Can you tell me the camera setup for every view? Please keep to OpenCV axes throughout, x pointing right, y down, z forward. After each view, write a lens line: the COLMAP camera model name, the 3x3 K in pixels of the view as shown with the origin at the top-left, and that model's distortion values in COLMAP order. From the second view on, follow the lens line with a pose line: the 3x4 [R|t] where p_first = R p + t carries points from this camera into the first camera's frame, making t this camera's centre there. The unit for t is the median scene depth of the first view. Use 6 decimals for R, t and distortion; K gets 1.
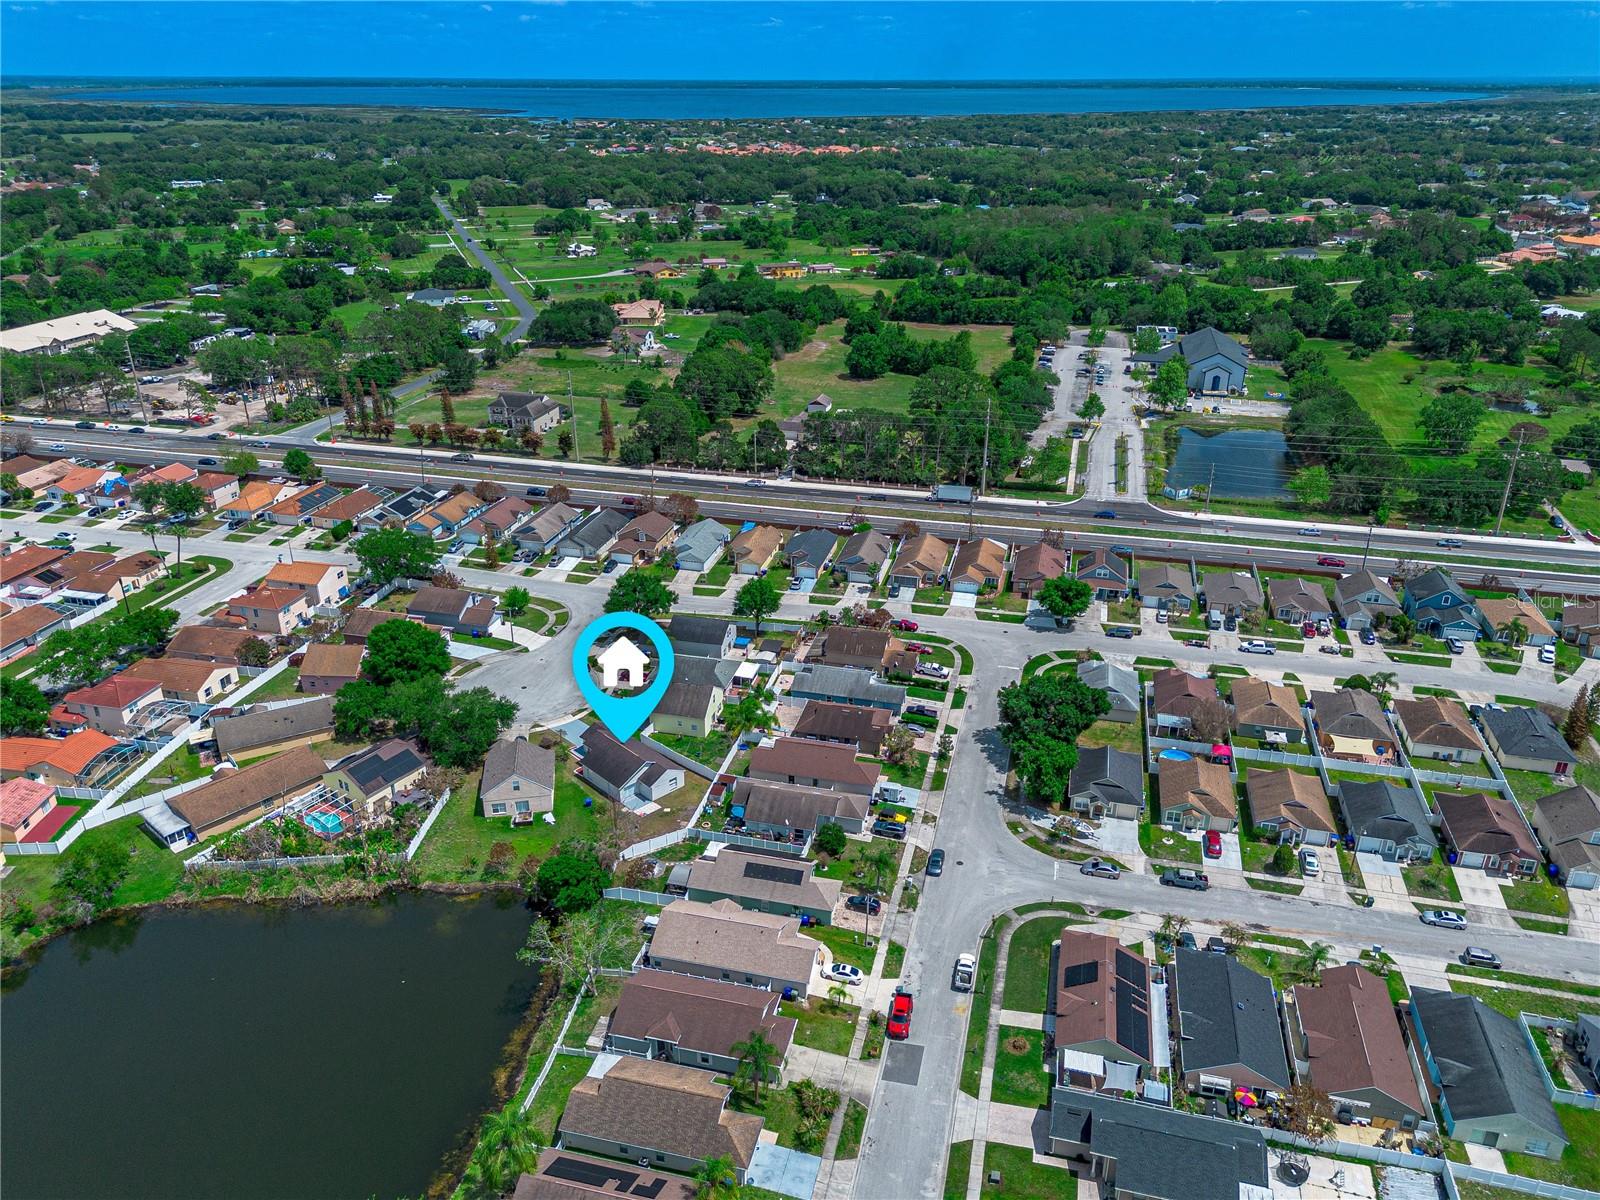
lens RADIAL K [[1154.7, 0, 797.6], [0, 1154.7, 597.0], [0, 0, 1]] dist [0.090348, -0.094484]
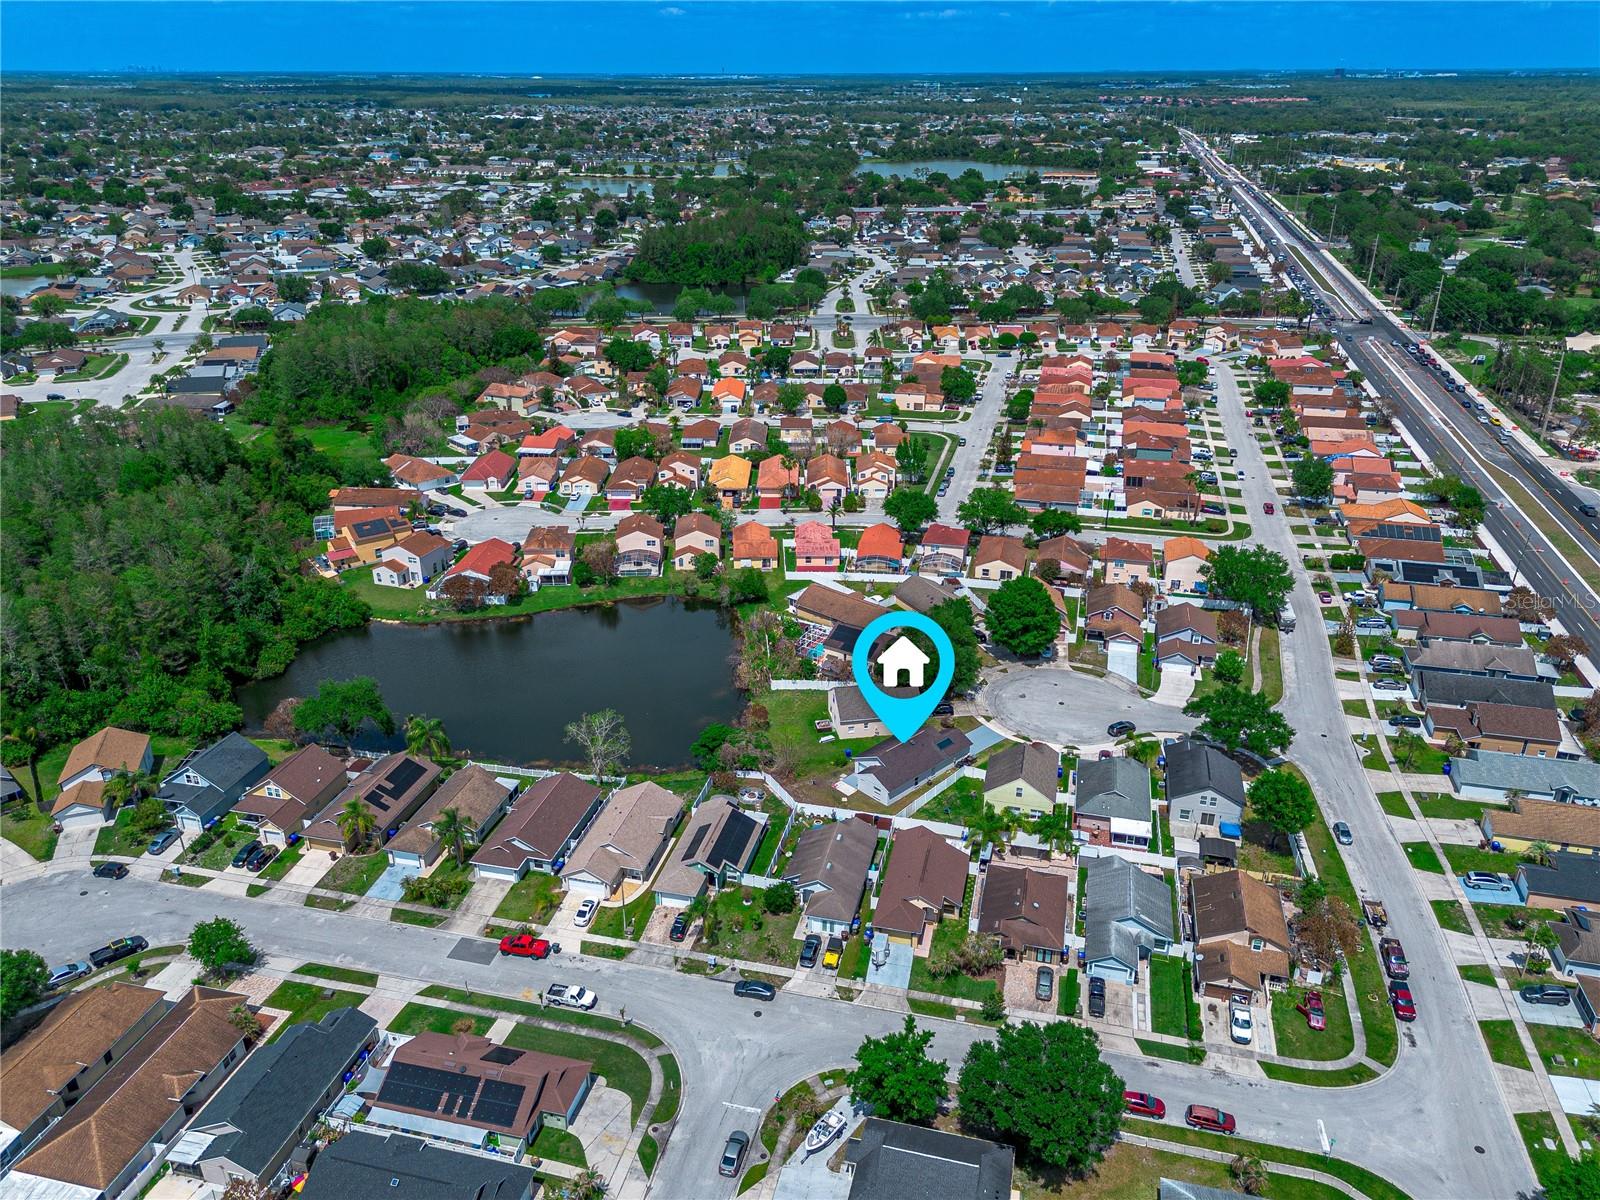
lens RADIAL K [[1156.8, 0, 800.0], [0, 1156.8, 600.0], [0, 0, 1]] dist [0.101869, -0.112047]
pose [[0.004865, 0.414815, -0.909893, 0.606044], [-0.409601, 0.830898, 0.376611, -0.267823], [0.912252, 0.370861, 0.173951, 0.601242]]
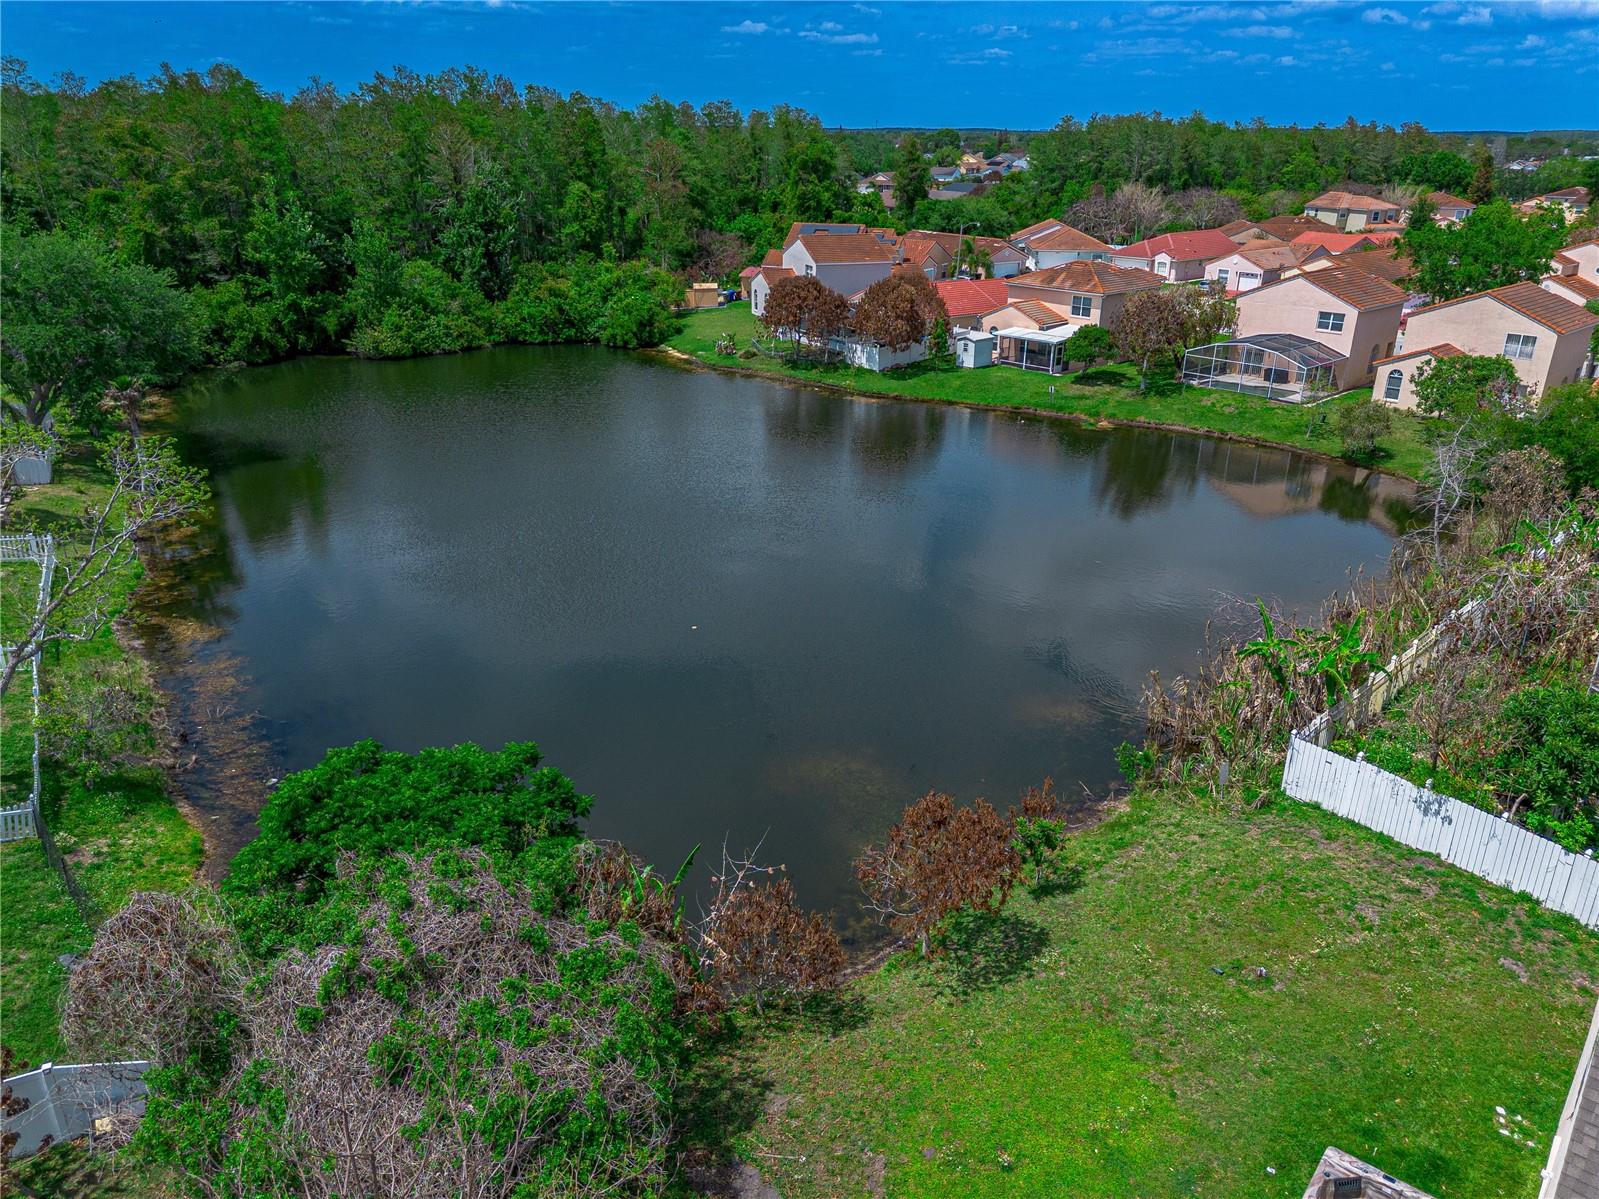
lens RADIAL K [[1138.3, 0, 799.6], [0, 1138.3, 590.9], [0, 0, 1]] dist [0.061803, -0.045796]
pose [[-0.756259, 0.236757, -0.609933, -0.110142], [-0.279883, 0.725563, 0.628669, 0.069913], [0.591386, 0.646146, -0.482449, 0.799042]]
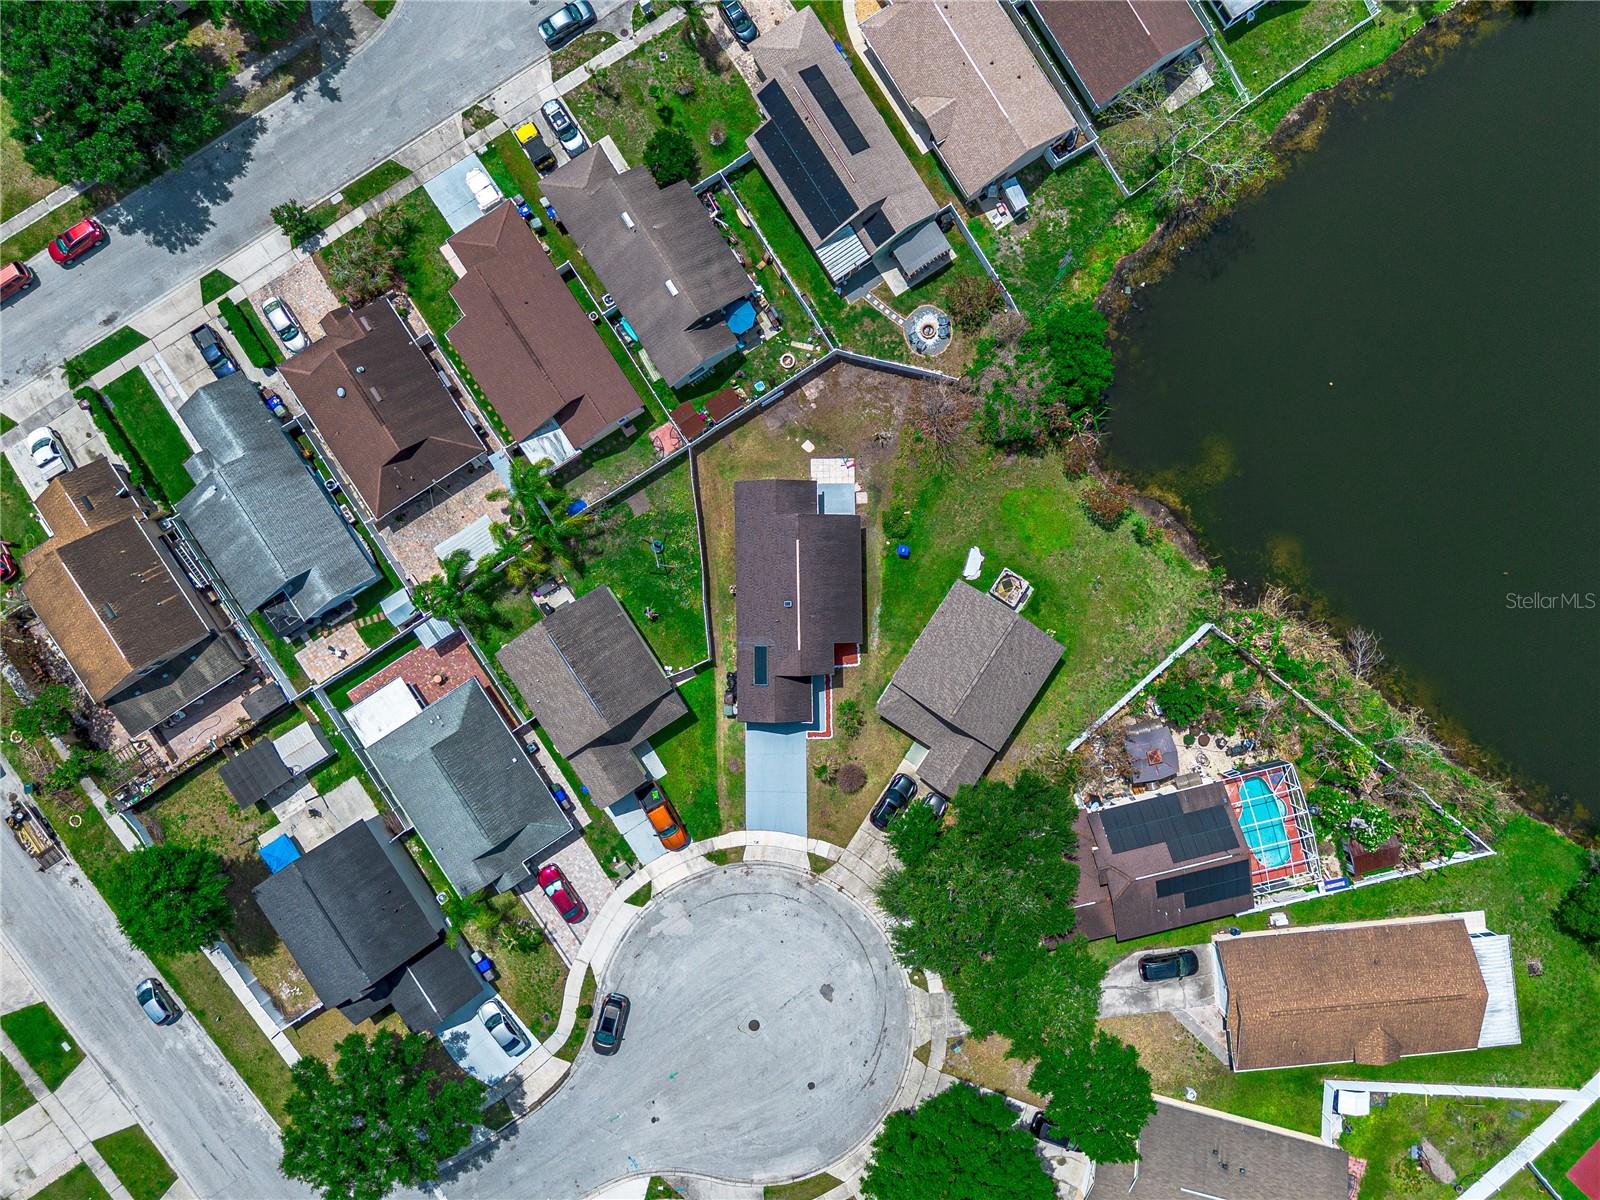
lens RADIAL K [[1154.7, 0, 797.6], [0, 1154.7, 597.0], [0, 0, 1]] dist [0.090348, -0.094484]
pose [[-0.734309, -0.678809, 0.002828, -0.132777], [0.274293, -0.292904, 0.915953, -0.295220], [-0.620929, 0.673369, 0.401275, 0.684569]]
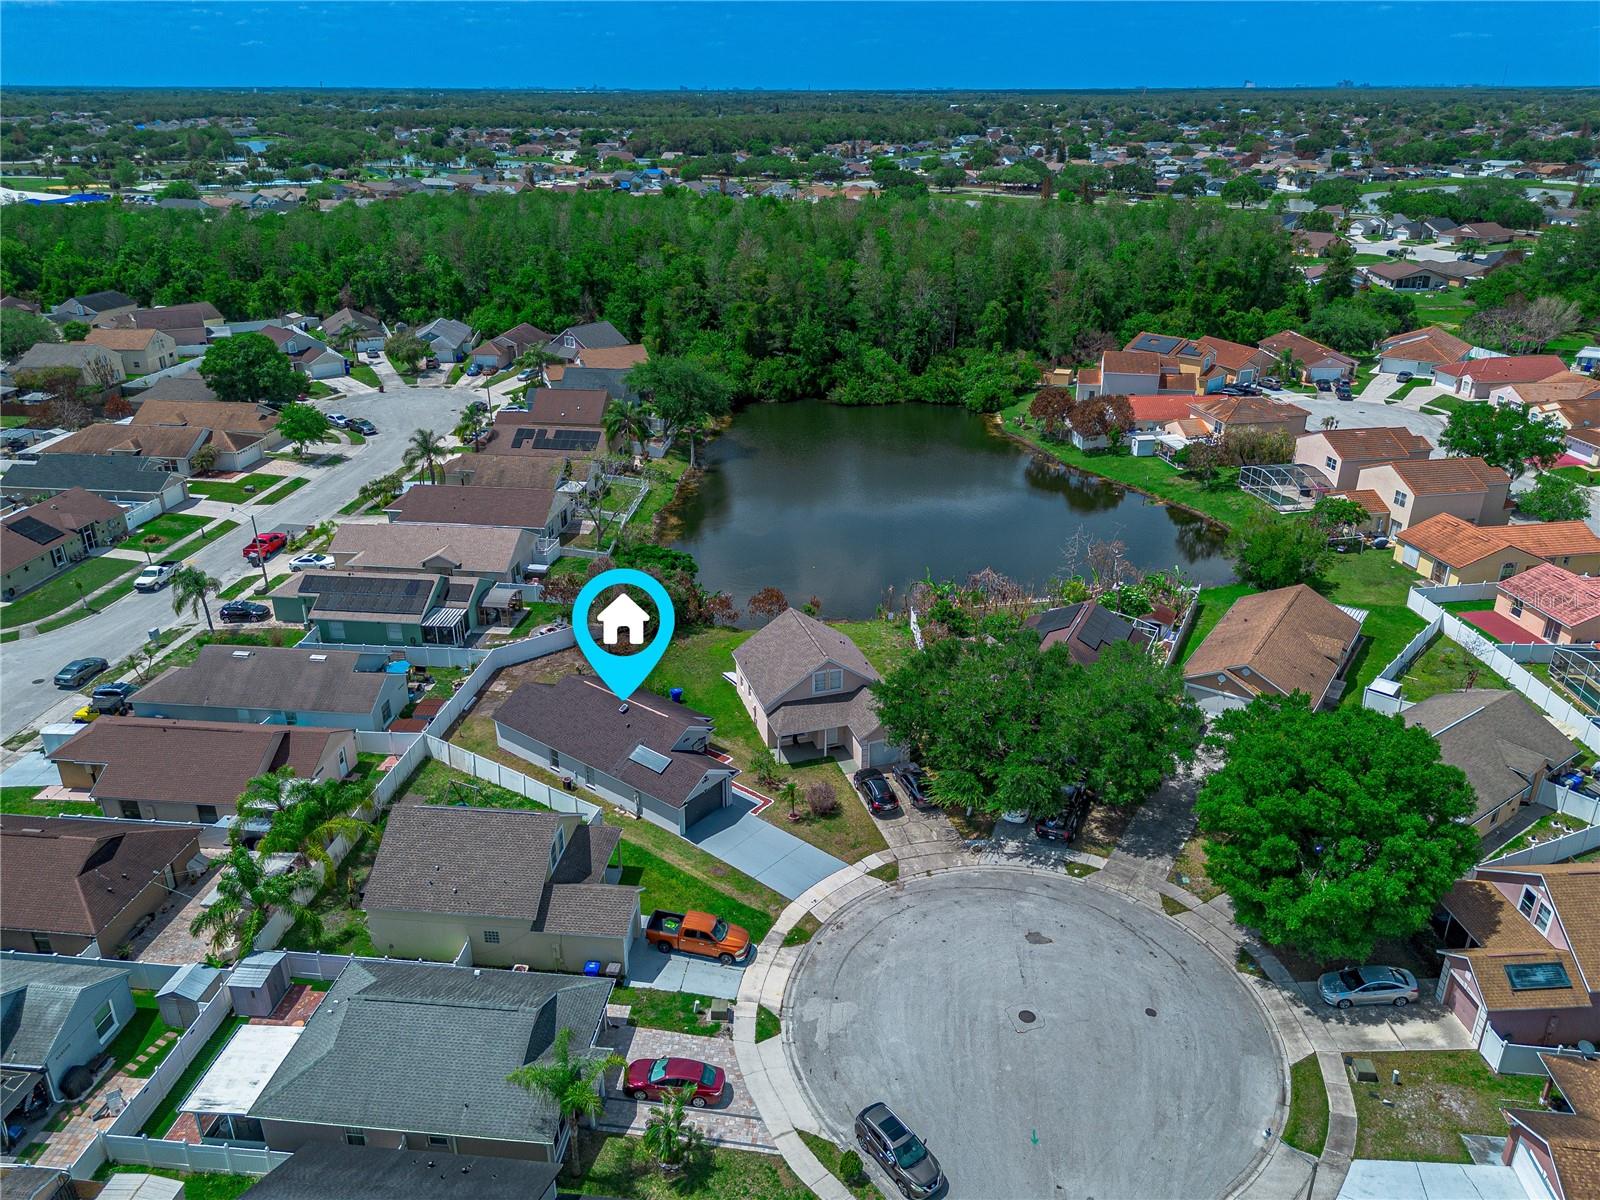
lens RADIAL K [[1154.7, 0, 797.6], [0, 1154.7, 597.0], [0, 0, 1]] dist [0.090348, -0.094484]
pose [[-0.990991, 0.054629, -0.122281, -0.143691], [-0.054014, 0.672461, 0.738159, -0.220359], [0.122554, 0.738113, -0.663452, 1.113622]]
